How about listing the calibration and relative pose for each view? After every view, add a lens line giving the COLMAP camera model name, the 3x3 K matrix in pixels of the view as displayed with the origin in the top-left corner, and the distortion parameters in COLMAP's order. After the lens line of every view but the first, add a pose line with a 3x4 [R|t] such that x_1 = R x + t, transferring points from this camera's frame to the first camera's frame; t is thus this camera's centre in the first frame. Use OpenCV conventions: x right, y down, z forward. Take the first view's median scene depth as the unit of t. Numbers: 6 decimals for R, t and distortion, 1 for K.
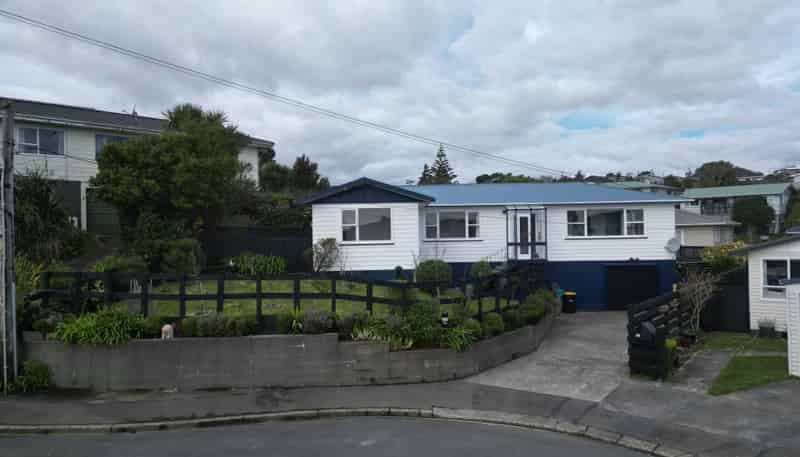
lens RADIAL K [[560.2, 0, 400.0], [0, 560.2, 228.5], [0, 0, 1]] dist [0.082333, -0.082248]
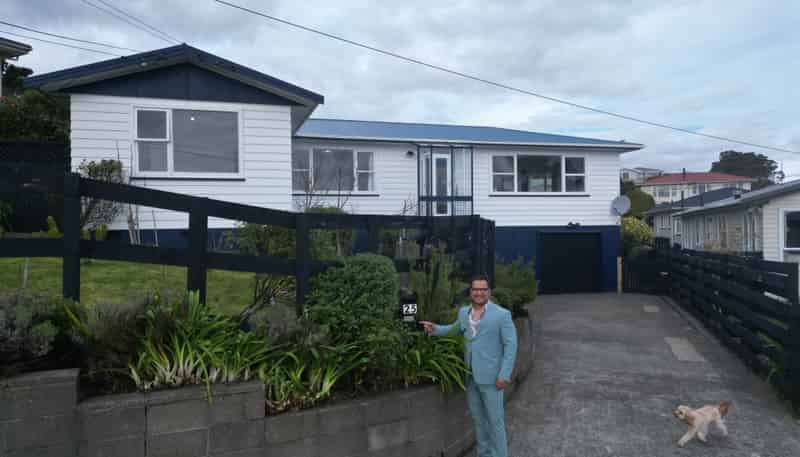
lens RADIAL K [[560.2, 0, 400.0], [0, 560.2, 228.5], [0, 0, 1]] dist [0.082333, -0.082248]
pose [[0.956735, 0.003435, 0.290942, -0.022805], [-0.003922, 0.999992, 0.001089, 0.066297], [-0.290936, -0.002183, 0.956740, 0.396235]]
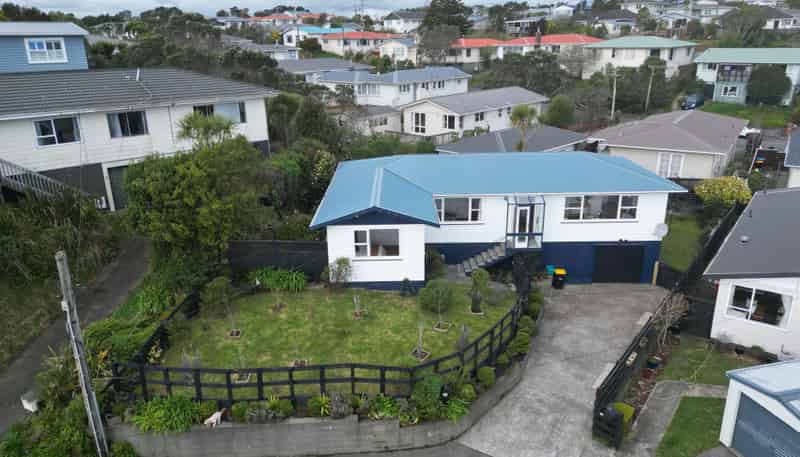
lens RADIAL K [[560.2, 0, 400.0], [0, 560.2, 228.5], [0, 0, 1]] dist [0.082333, -0.082248]
pose [[0.999963, 0.003254, -0.008007, -0.005352], [-0.000441, 0.944435, 0.328698, -0.357257], [0.008632, -0.328683, 0.944401, -0.020144]]
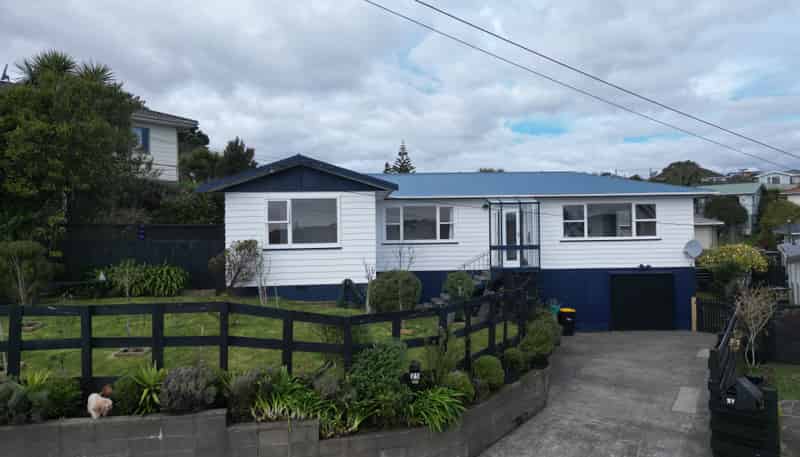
lens RADIAL K [[560.2, 0, 400.0], [0, 560.2, 228.5], [0, 0, 1]] dist [0.082333, -0.082248]
pose [[0.997624, 0.001623, 0.068874, 0.013710], [-0.001498, 0.999997, -0.001865, 0.003042], [-0.068877, 0.001757, 0.997624, 0.247010]]
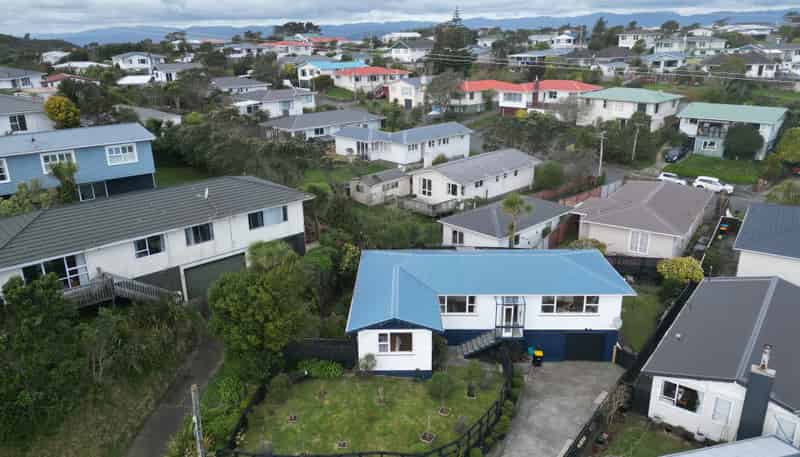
lens RADIAL K [[560.2, 0, 400.0], [0, 560.2, 228.5], [0, 0, 1]] dist [0.082333, -0.082248]
pose [[0.999822, 0.010082, -0.015960, -0.025591], [-0.004307, 0.944968, 0.327135, -0.689063], [0.018380, -0.327008, 0.944843, -0.247152]]
